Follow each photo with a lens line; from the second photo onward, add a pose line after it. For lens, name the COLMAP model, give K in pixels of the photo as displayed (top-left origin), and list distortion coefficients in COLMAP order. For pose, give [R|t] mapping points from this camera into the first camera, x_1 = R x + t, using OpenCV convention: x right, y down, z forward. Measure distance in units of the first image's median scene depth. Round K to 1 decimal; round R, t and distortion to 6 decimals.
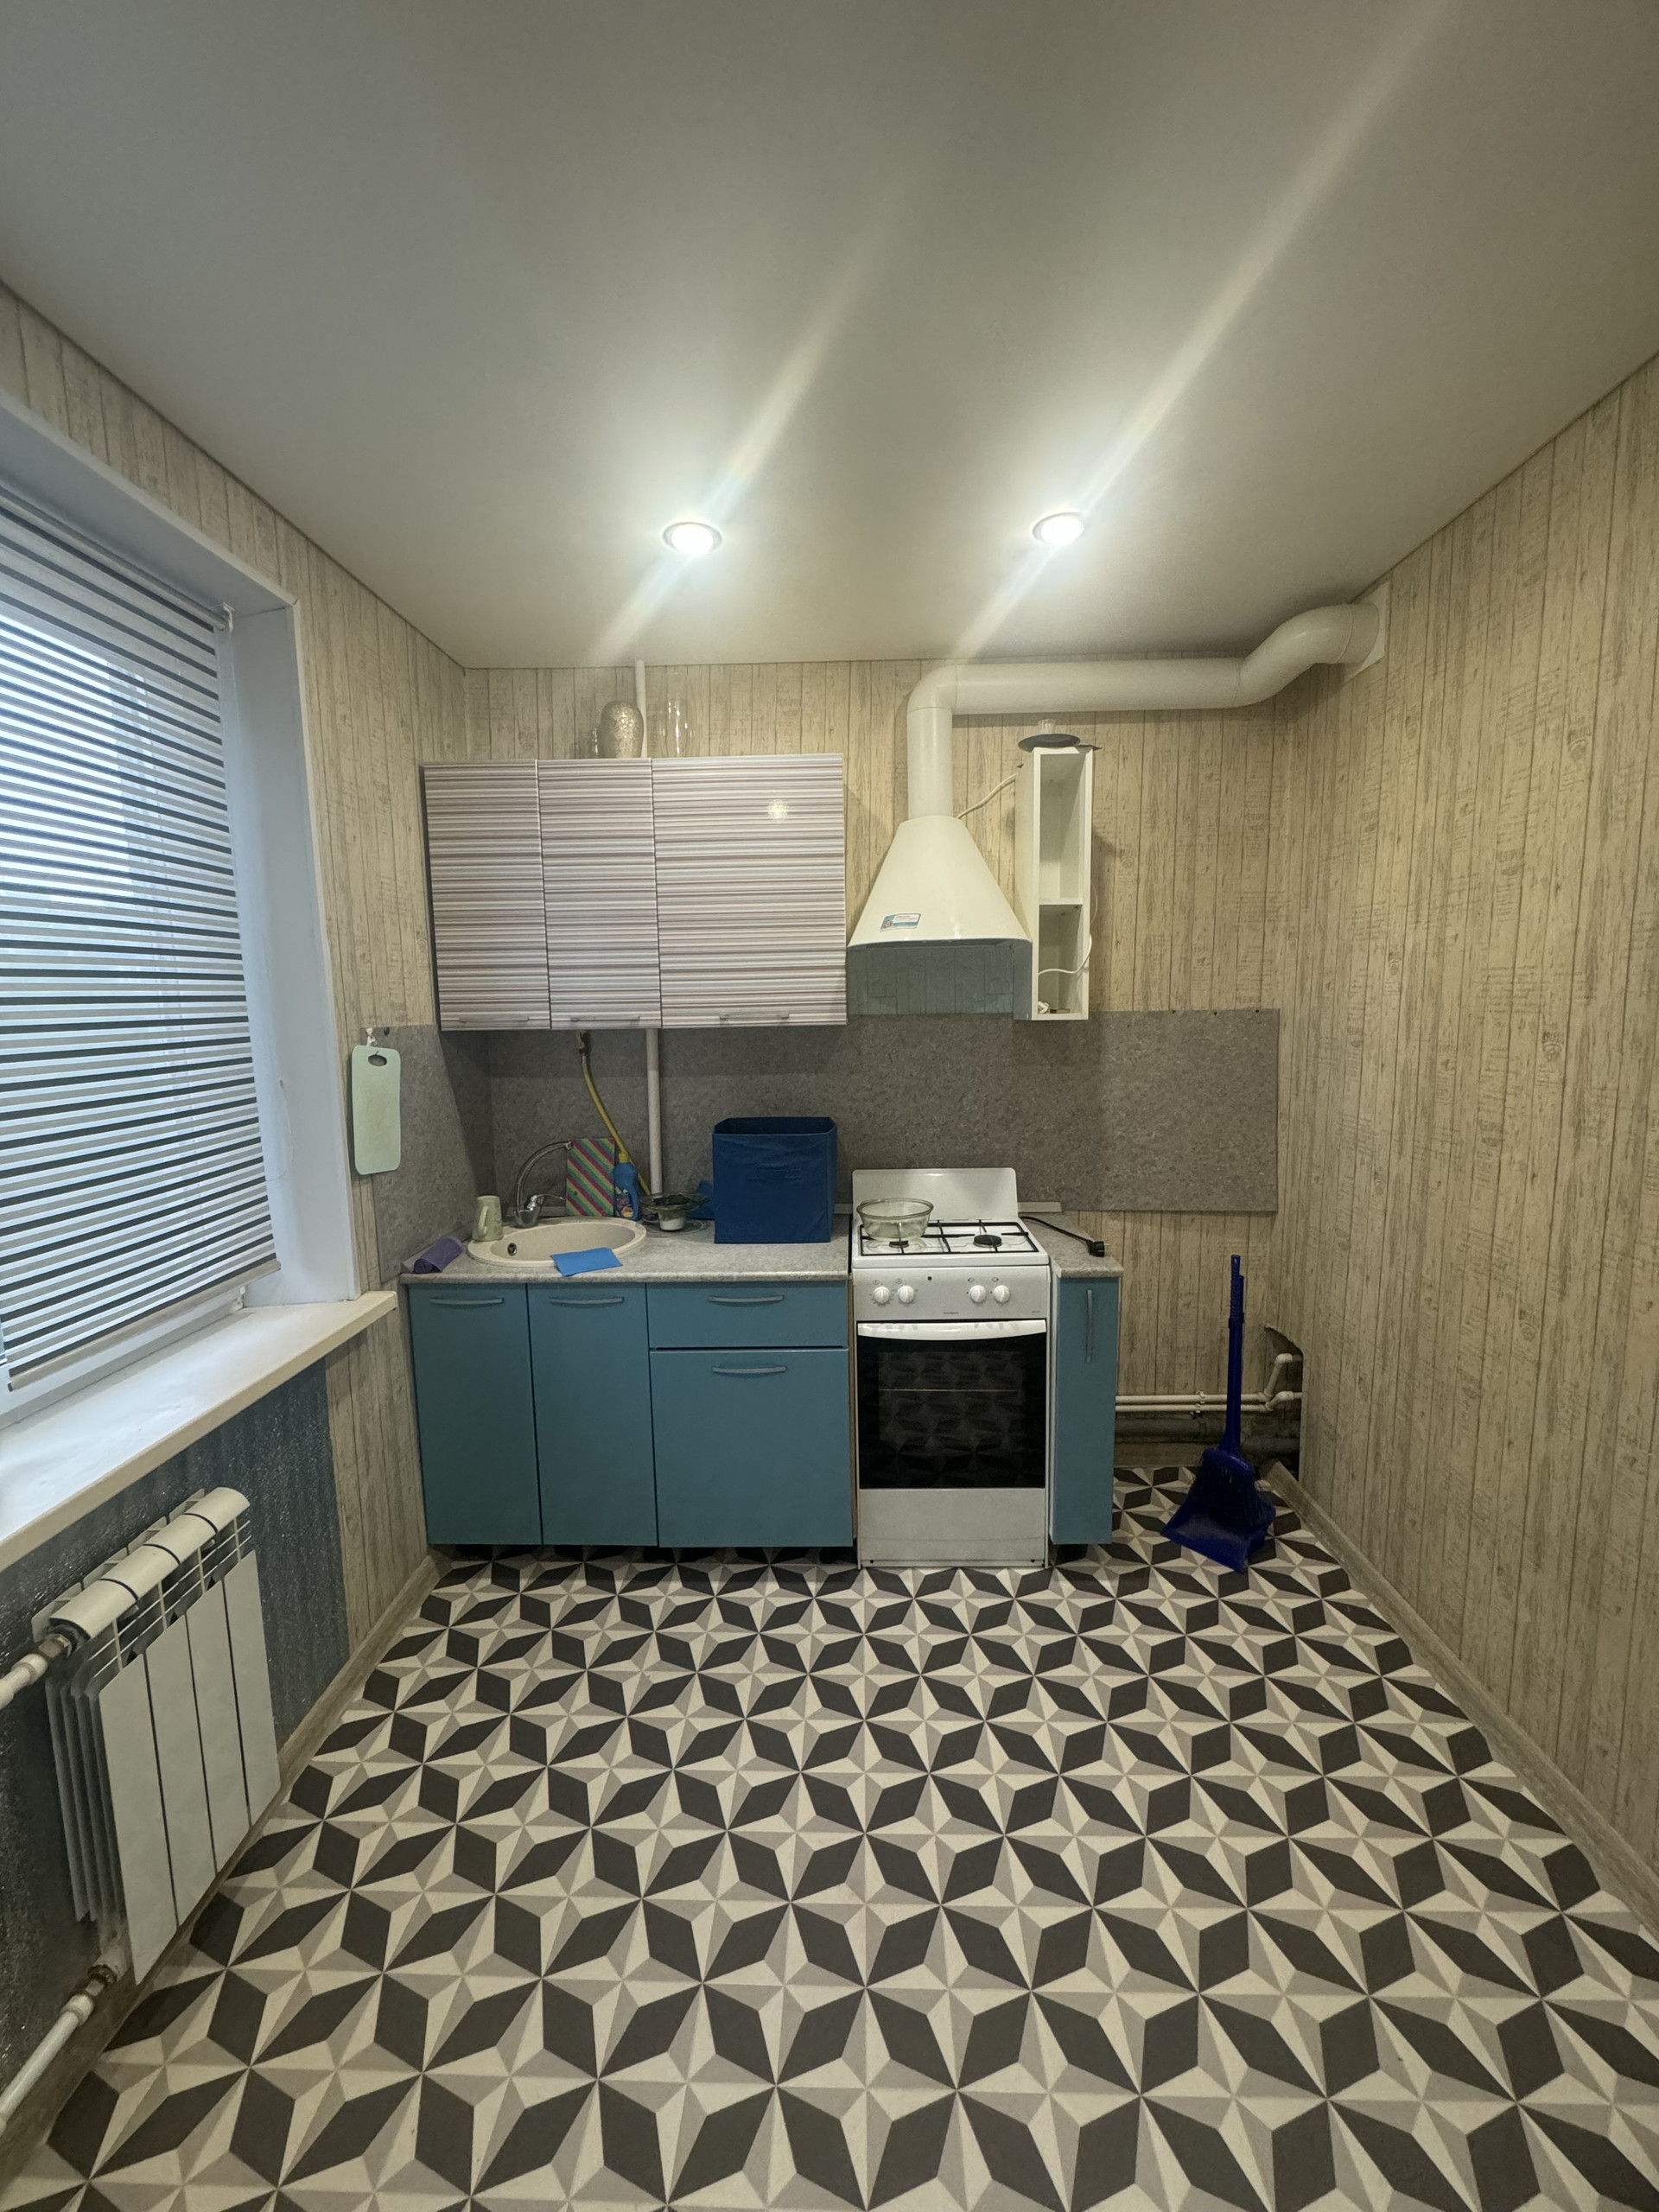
lens RADIAL K [[882.5, 0, 831.3], [0, 882.5, 1108.0], [0, 0, 1]] dist [-0.000069, -0.000293]
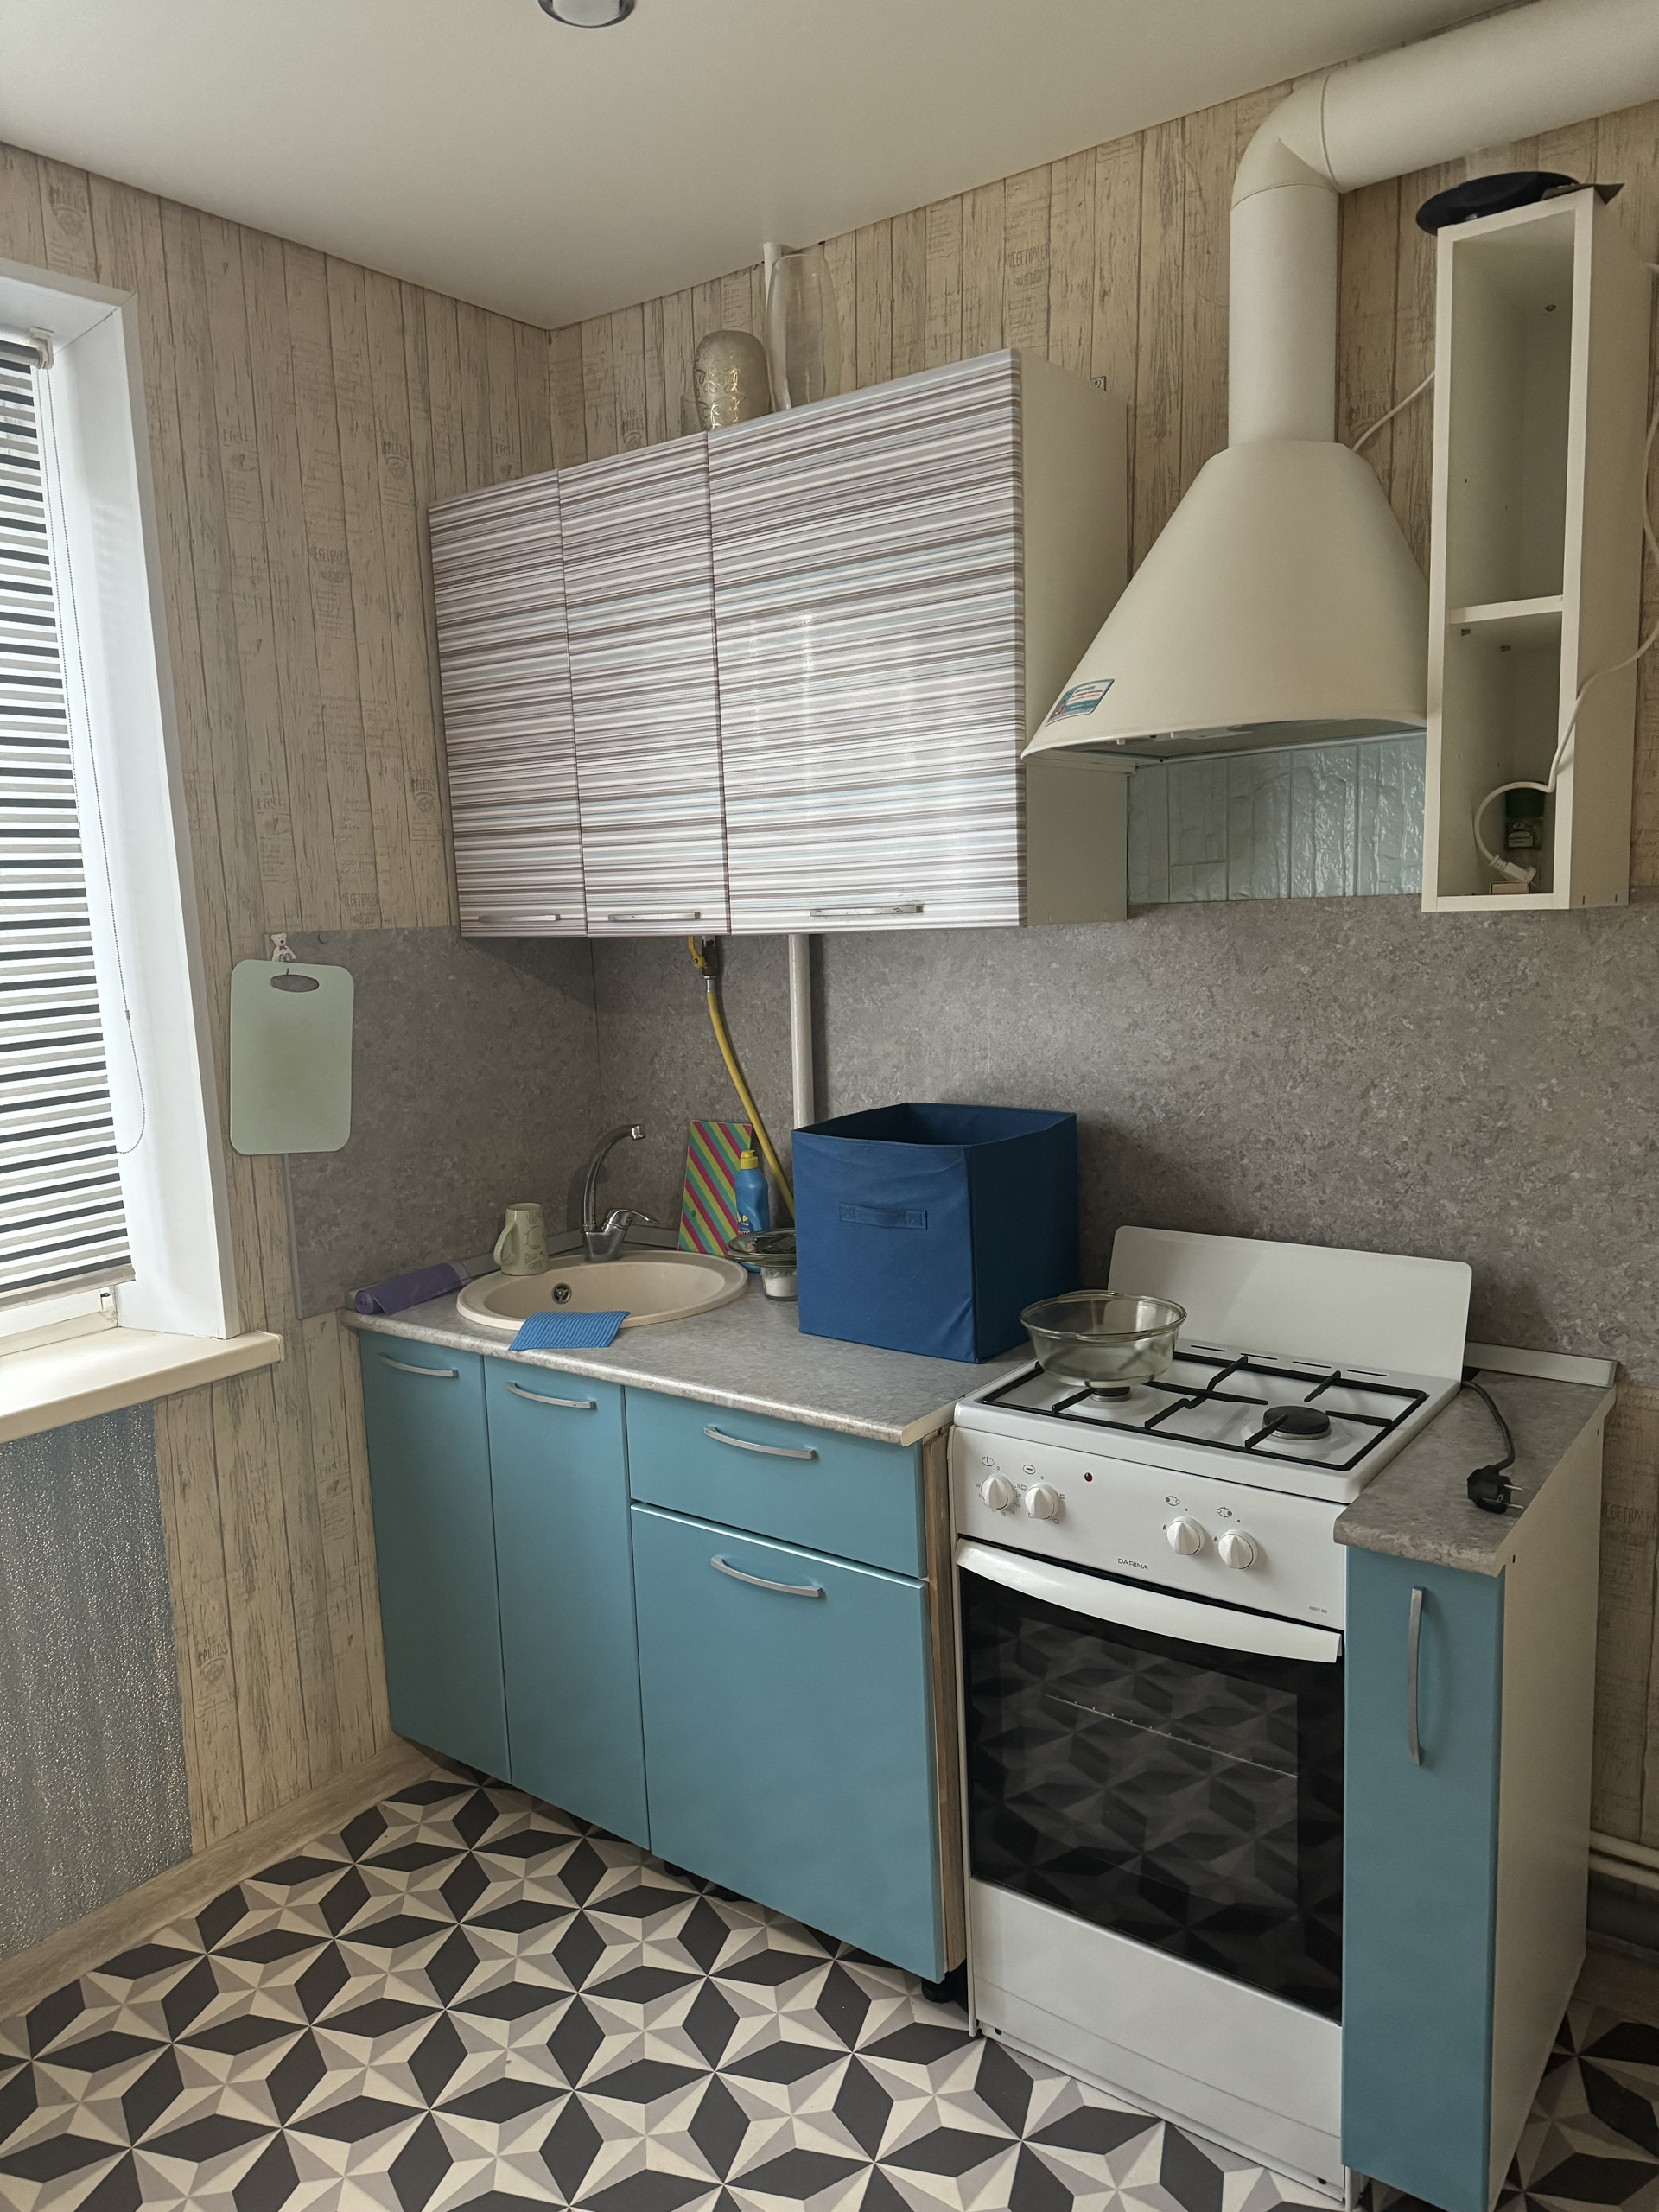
lens RADIAL K [[1573.8, 0, 826.5], [0, 1573.8, 1113.8], [0, 0, 1]] dist [0.105838, -0.135720]
pose [[0.811972, 0.067996, -0.579722, 0.458424], [-0.044927, 0.997526, 0.054074, -0.035554], [0.581965, -0.017861, 0.813018, 0.239935]]
